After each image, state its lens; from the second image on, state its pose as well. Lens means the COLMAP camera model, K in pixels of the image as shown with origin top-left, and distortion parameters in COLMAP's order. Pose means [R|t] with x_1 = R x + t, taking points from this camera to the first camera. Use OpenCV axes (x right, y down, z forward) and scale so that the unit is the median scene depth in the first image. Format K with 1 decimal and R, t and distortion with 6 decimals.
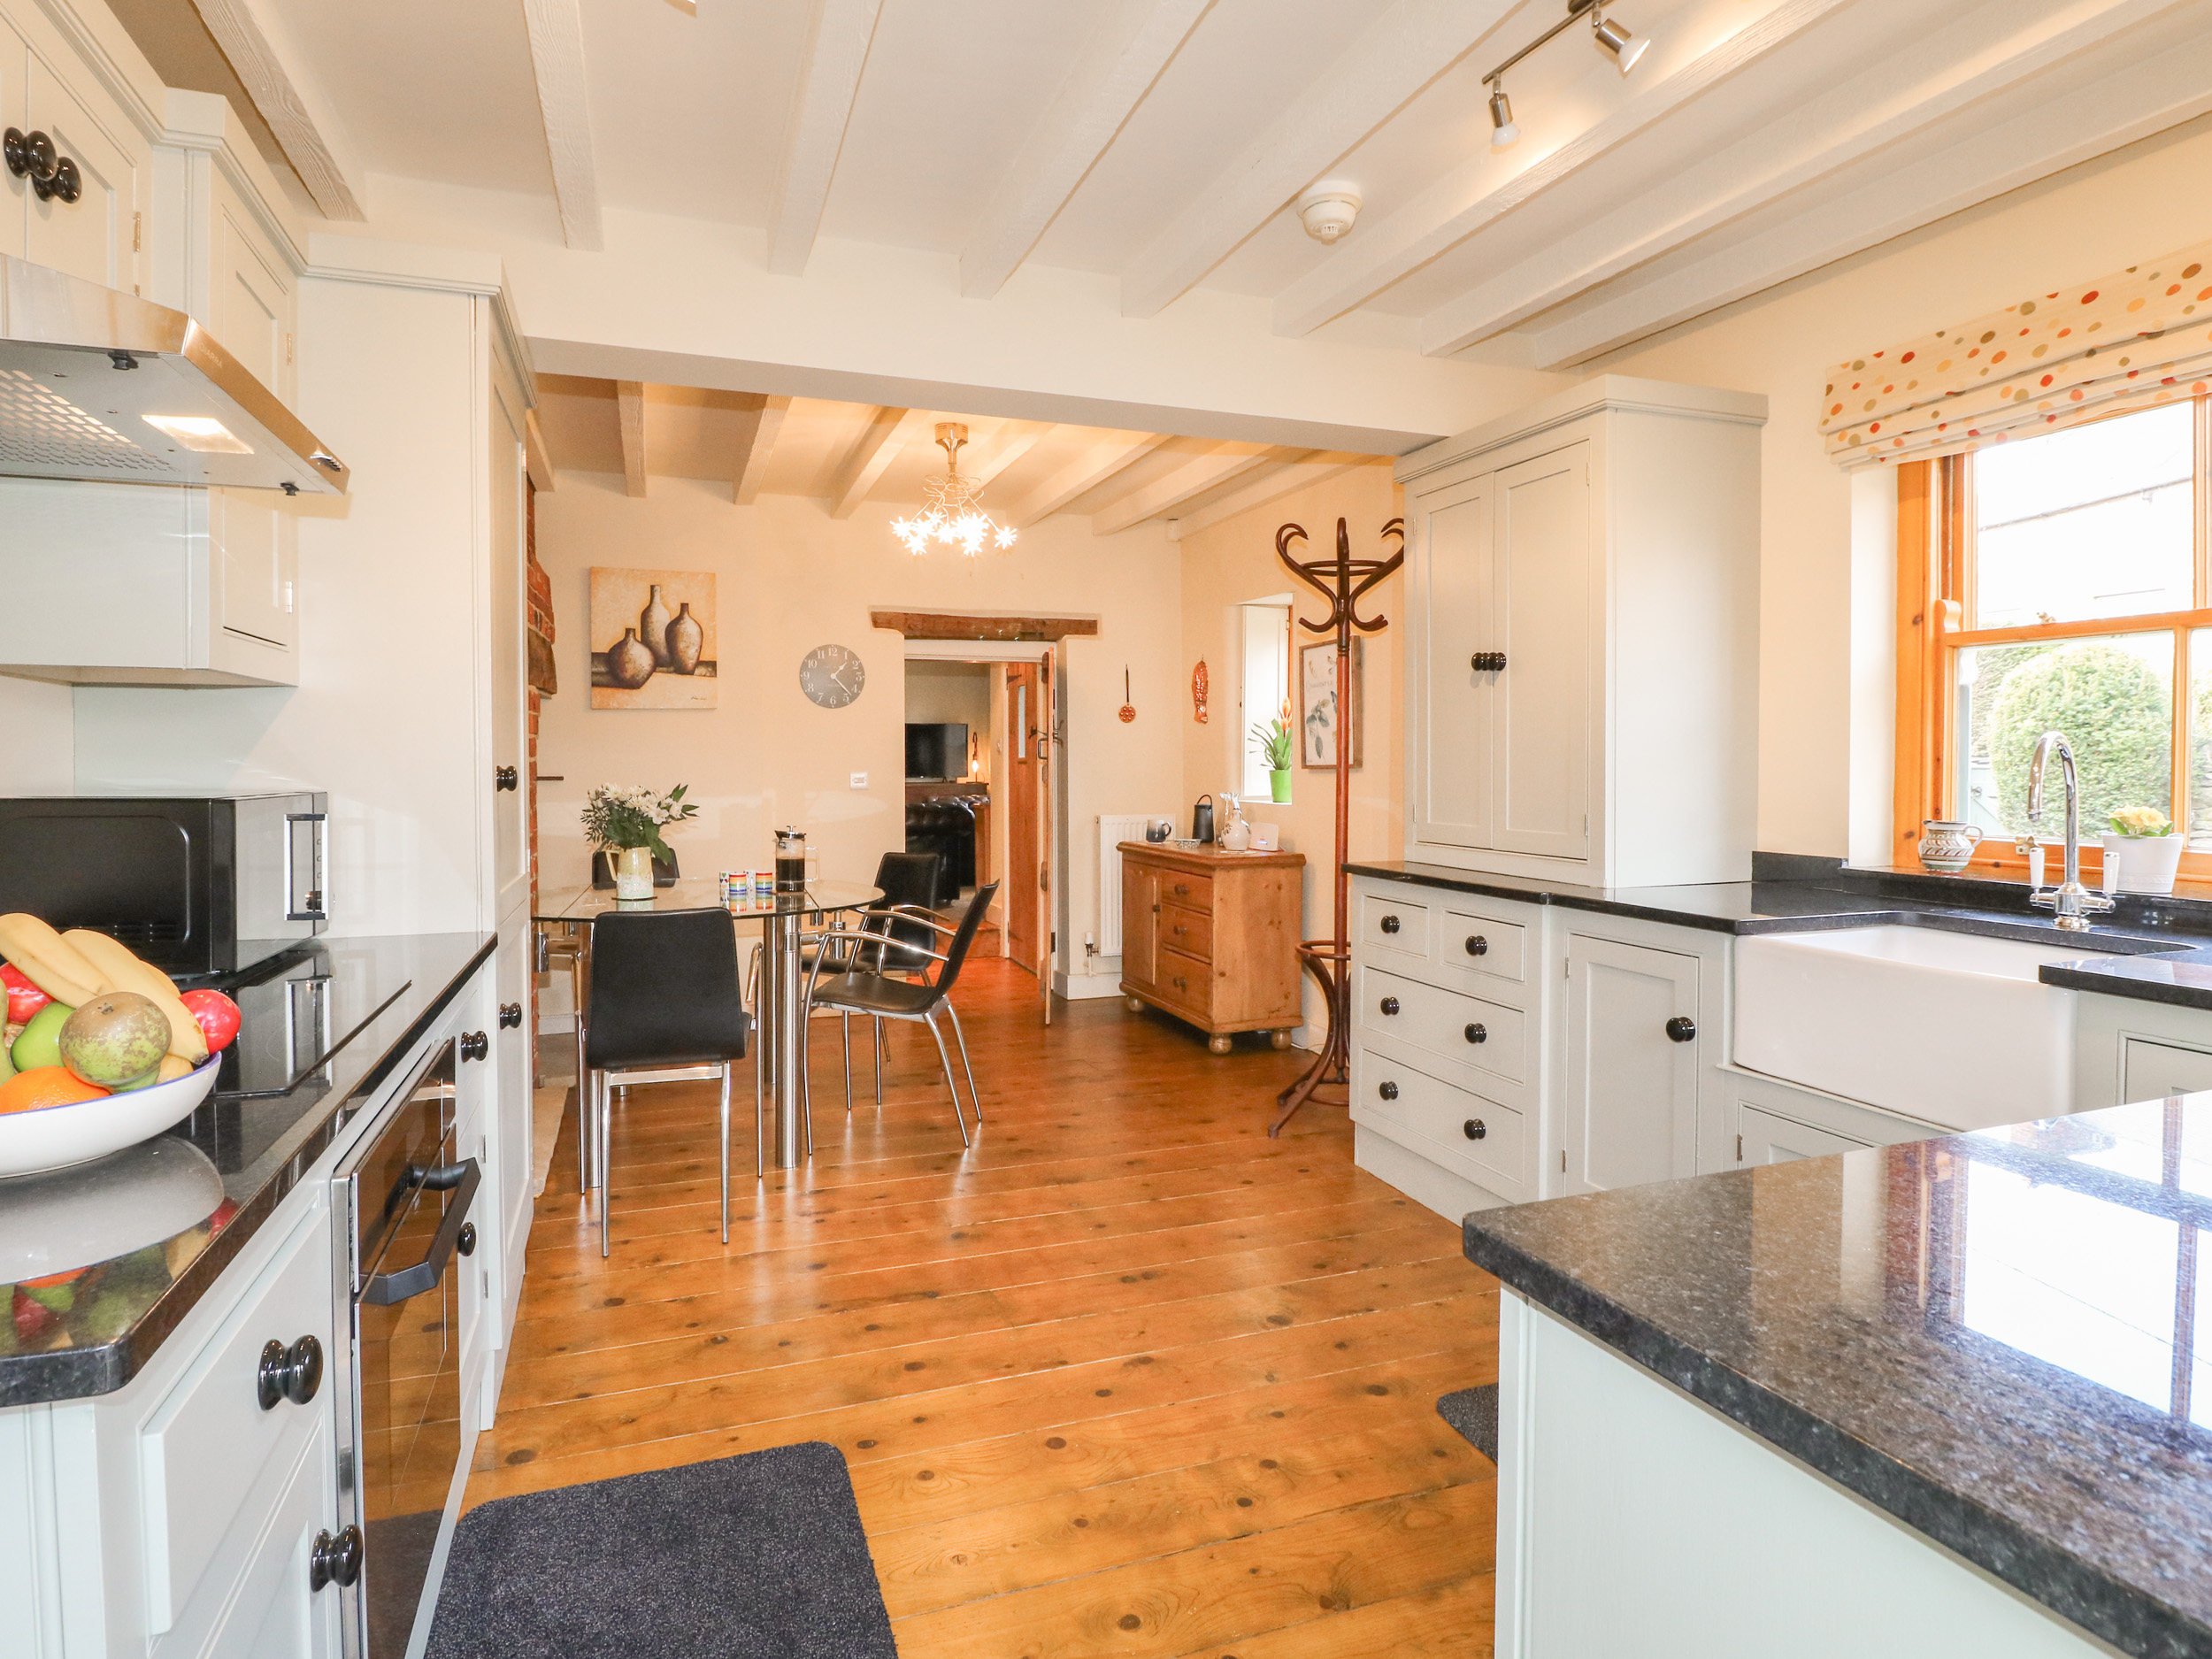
lens RADIAL K [[1160.2, 0, 1103.3], [0, 1160.2, 818.0], [0, 0, 1]] dist [-0.010194, -0.004777]
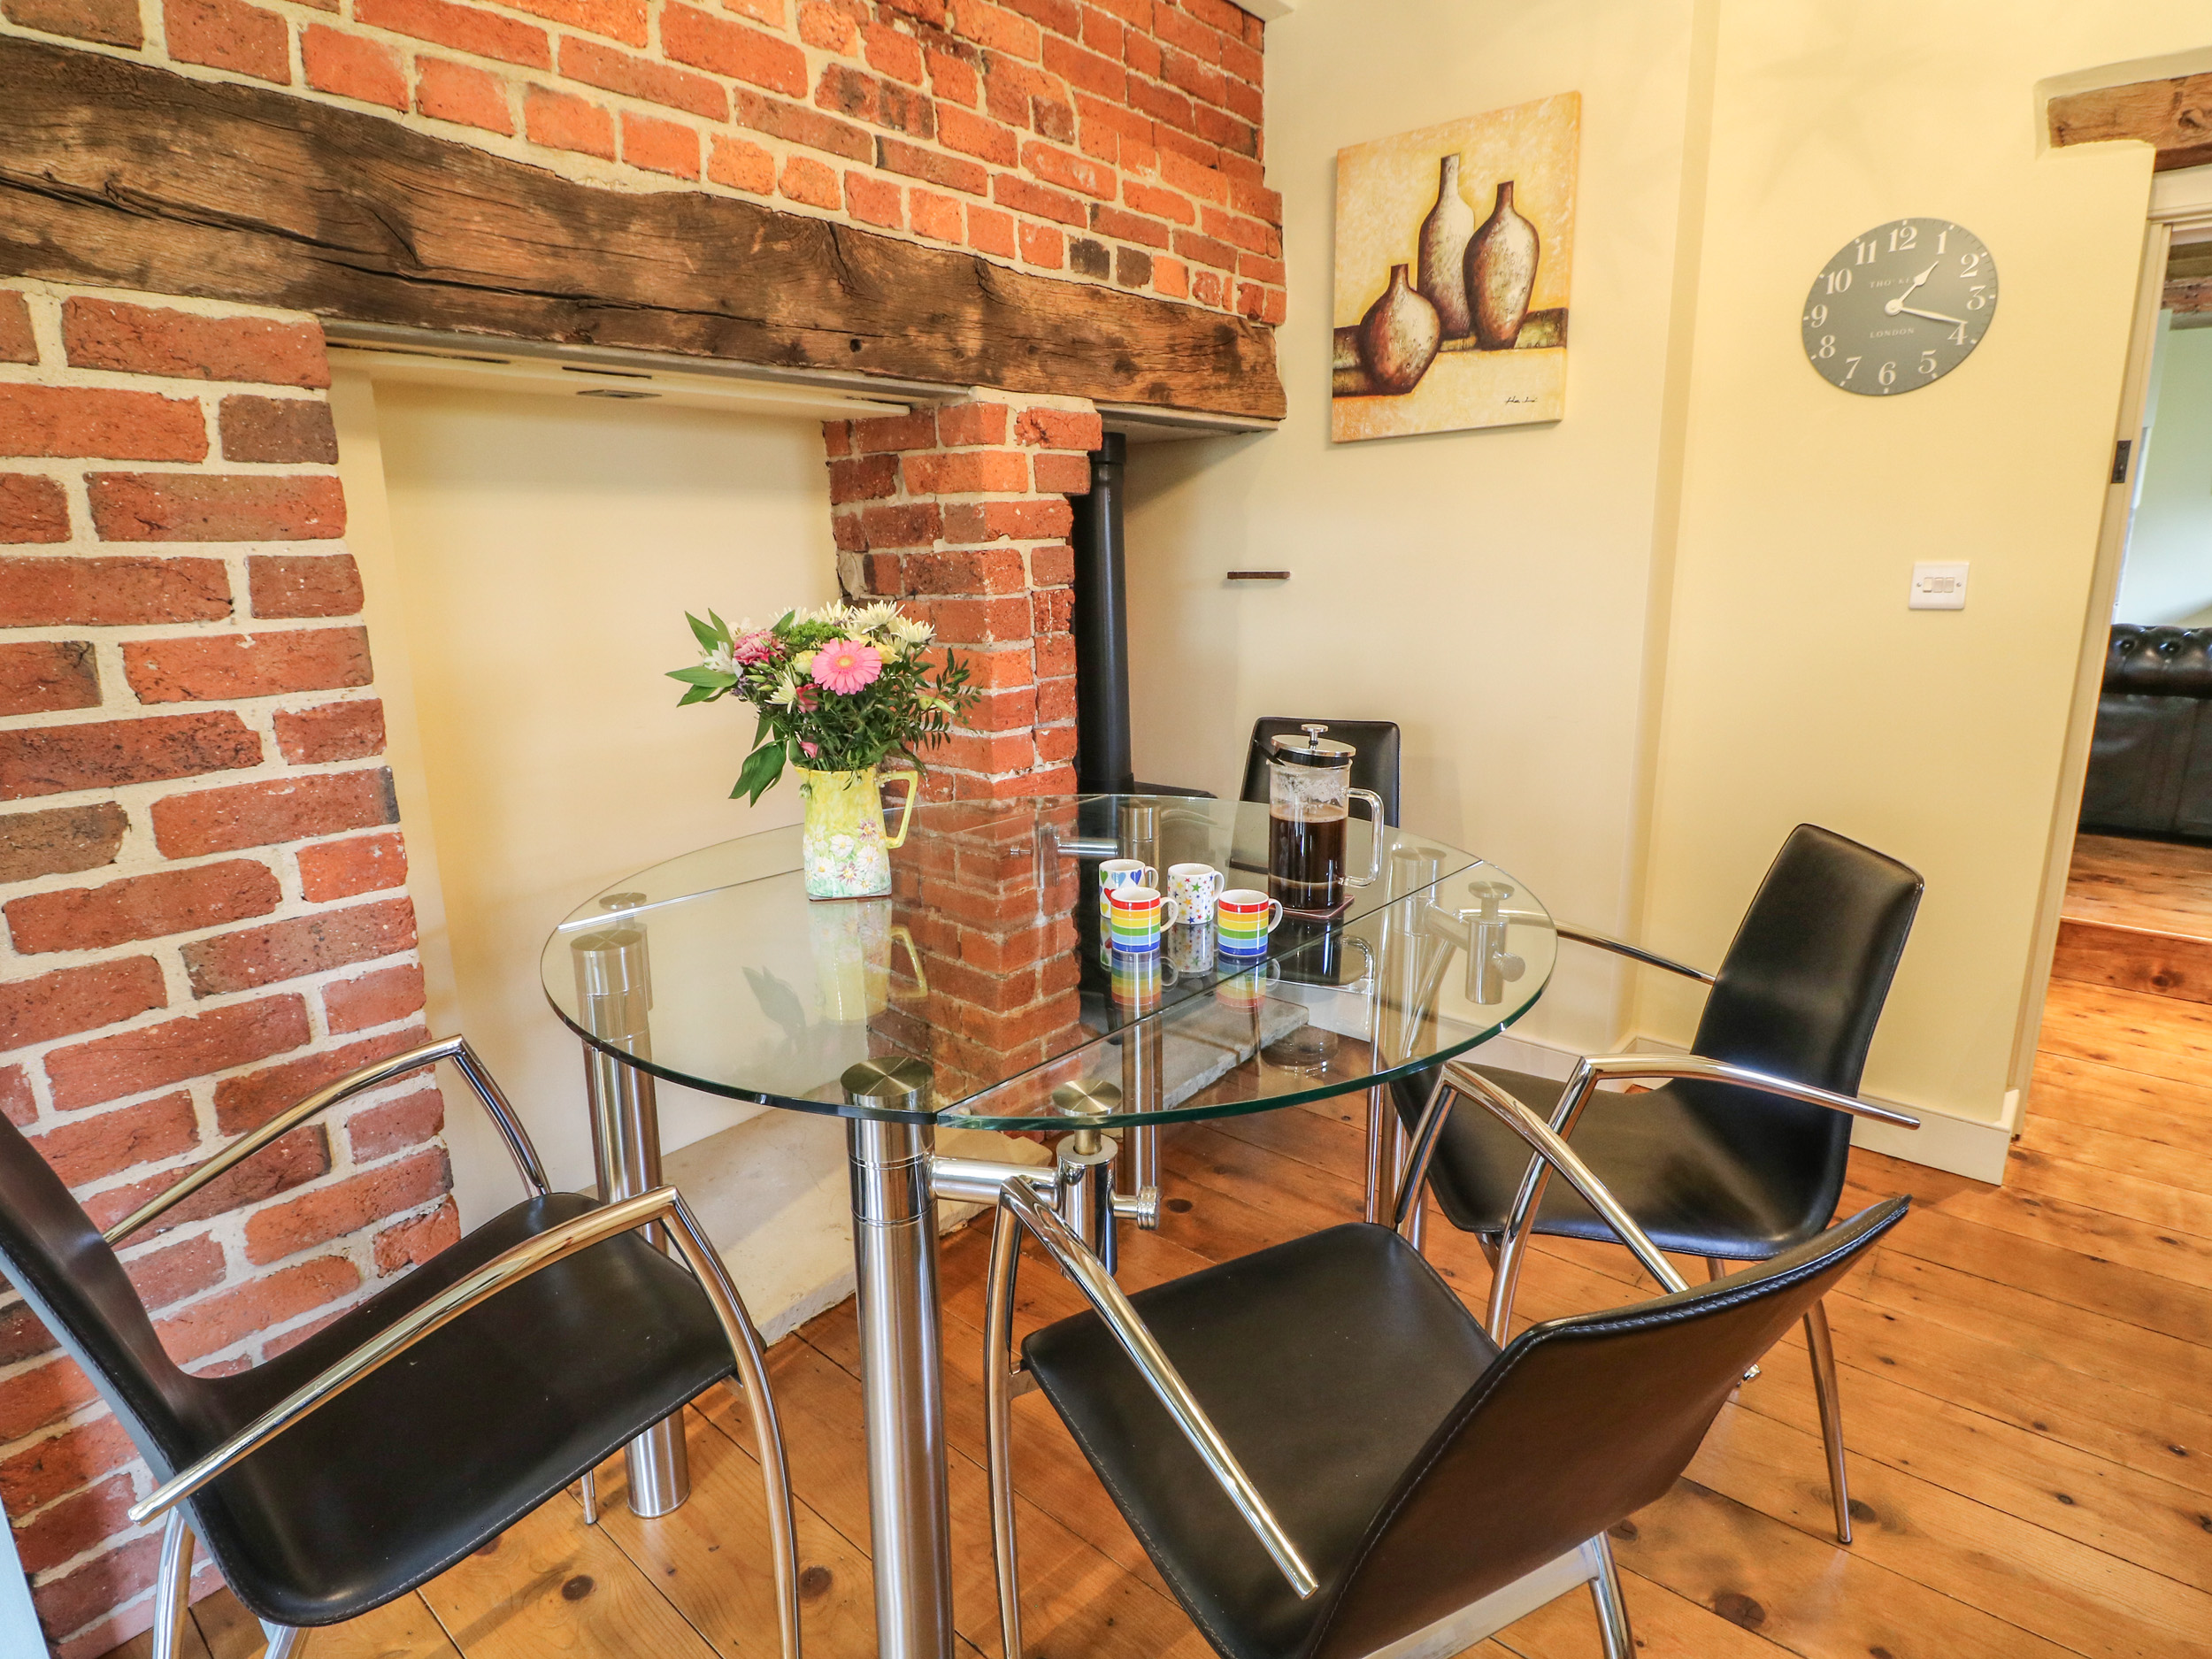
lens RADIAL K [[1160.2, 0, 1105.1], [0, 1160.2, 826.1], [0, 0, 1]] dist [-0.010194, -0.004777]
pose [[0.513324, 0.200504, -0.834444, -0.014876], [-0.012339, 0.973948, 0.226434, -0.040755], [0.858106, -0.105938, 0.502425, 0.611803]]
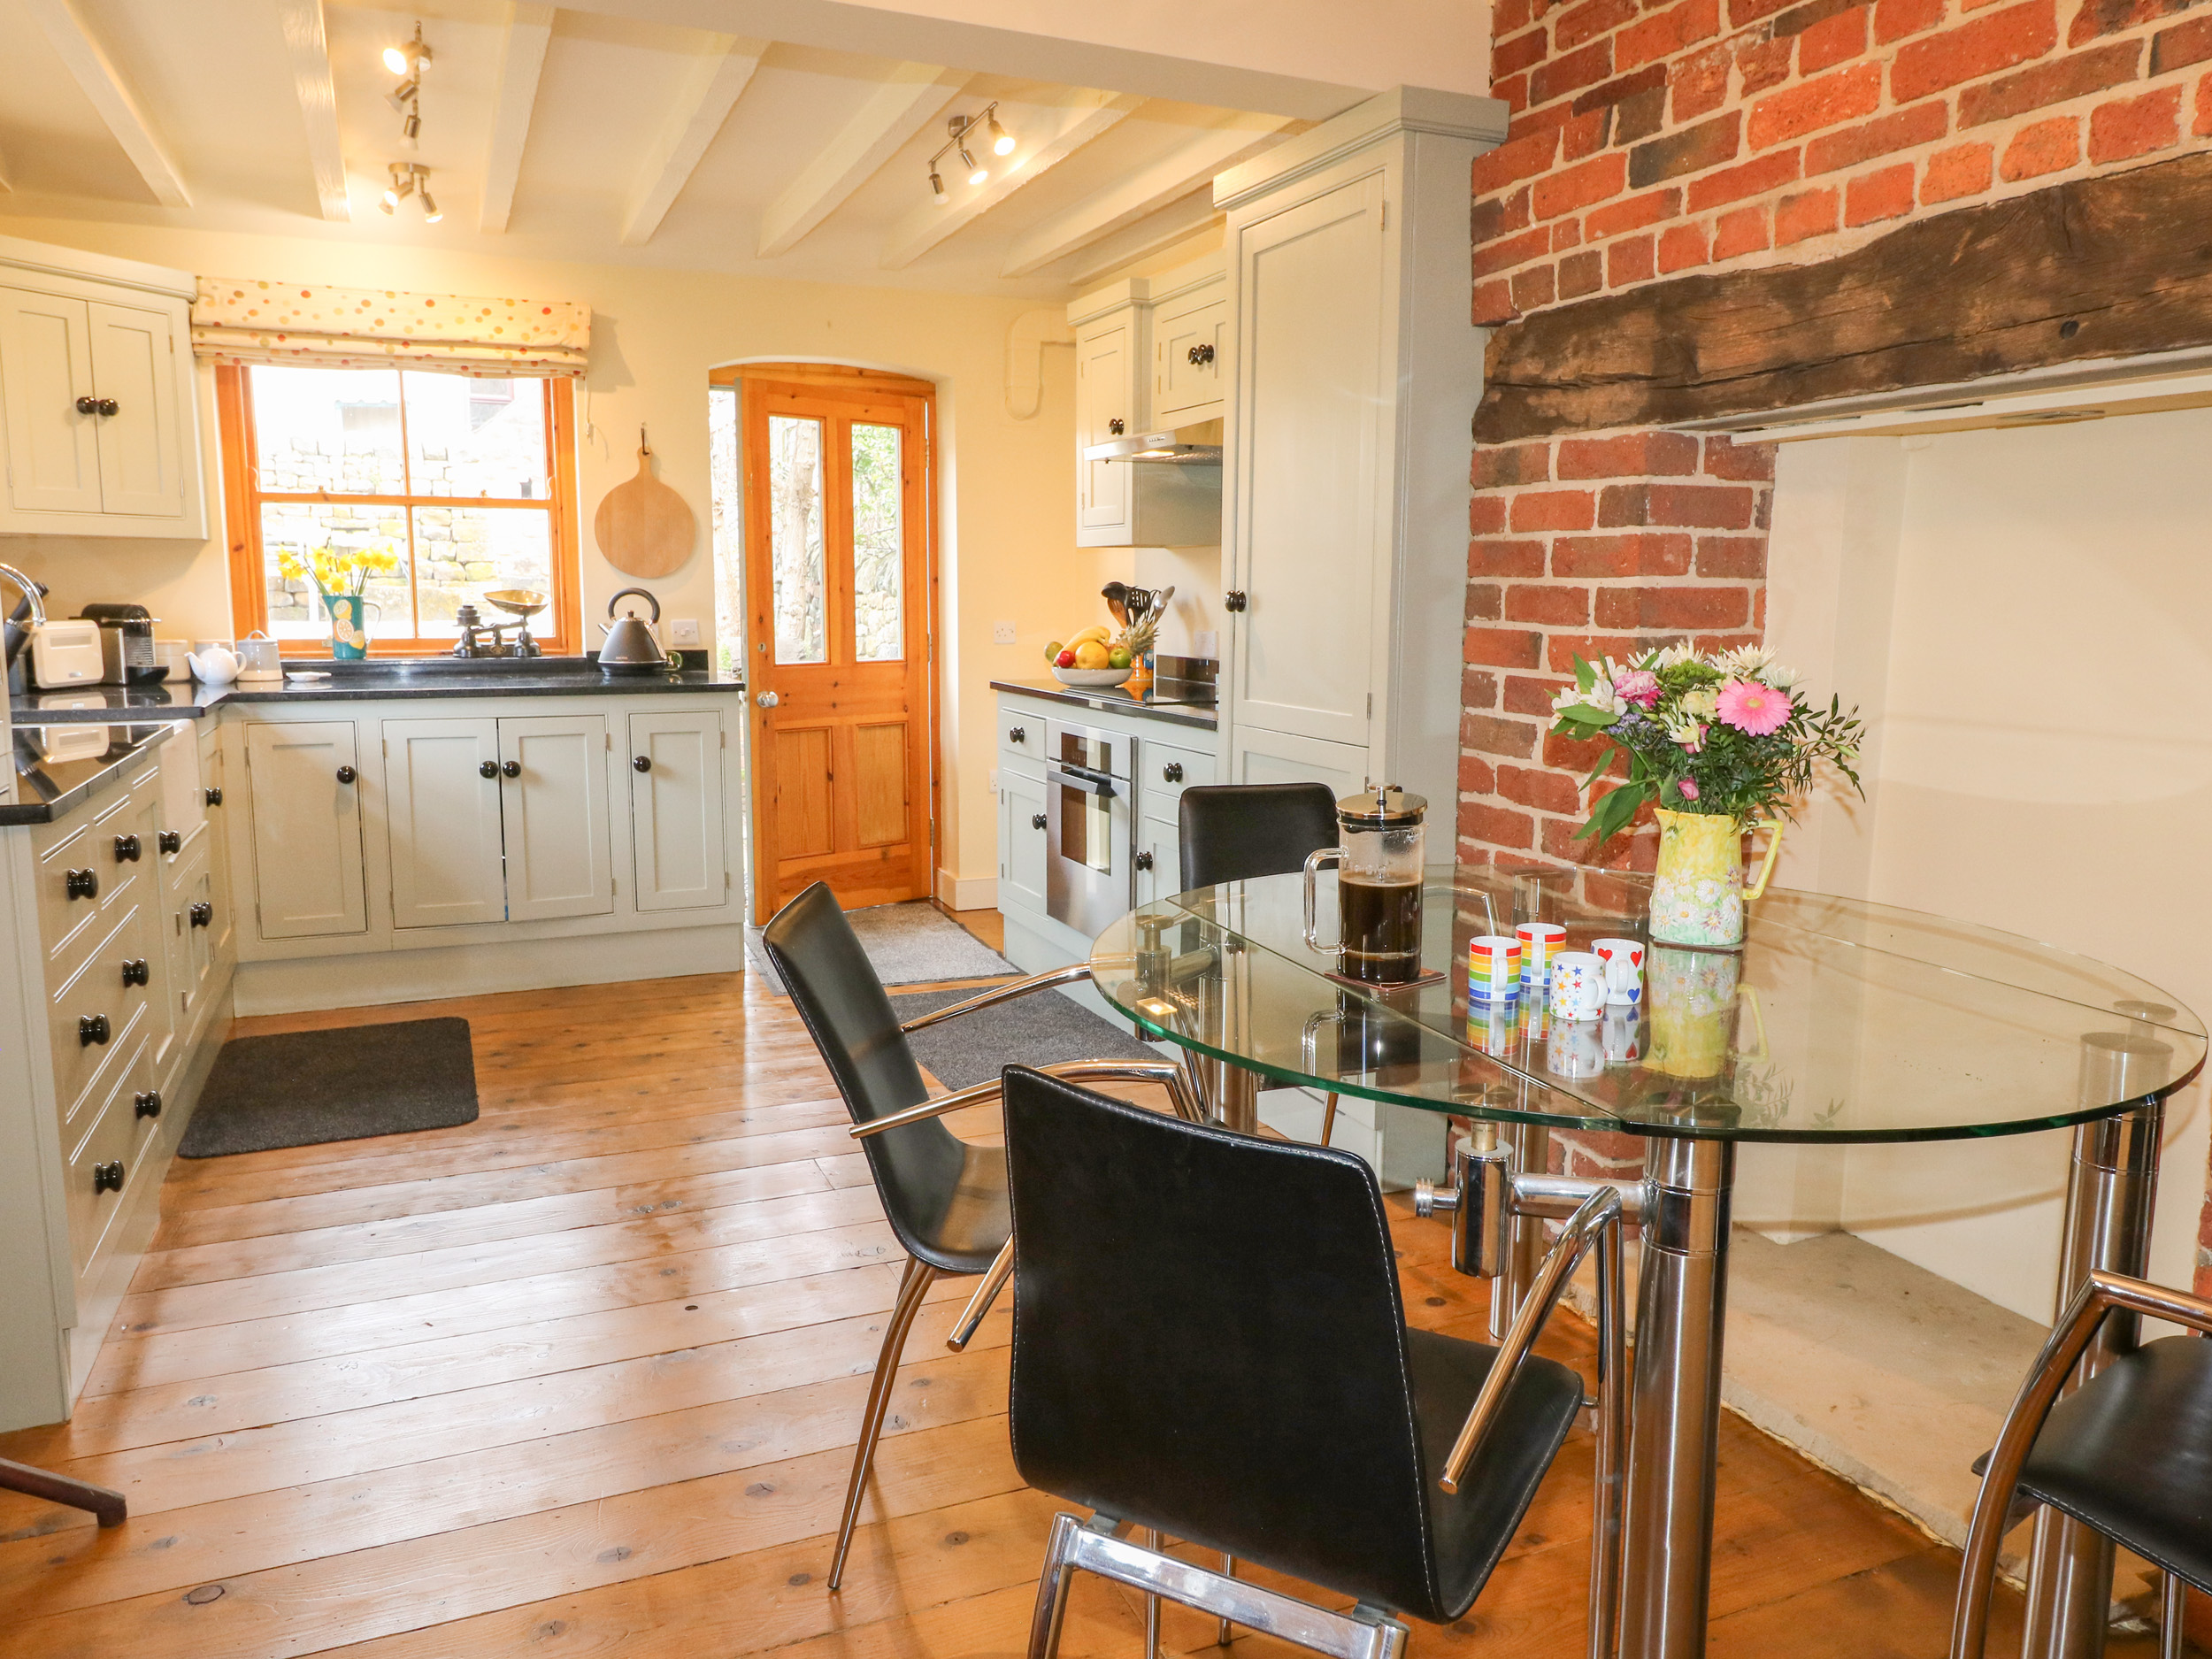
lens RADIAL K [[1572.9, 0, 1110.7], [0, 1572.9, 830.3], [0, 0, 1]] dist [0.041625, 0.002893]
pose [[-0.996583, 0.014835, -0.081253, -0.593232], [-0.000265, 0.983158, 0.182757, -0.122937], [0.082595, 0.182154, -0.979795, 3.342734]]
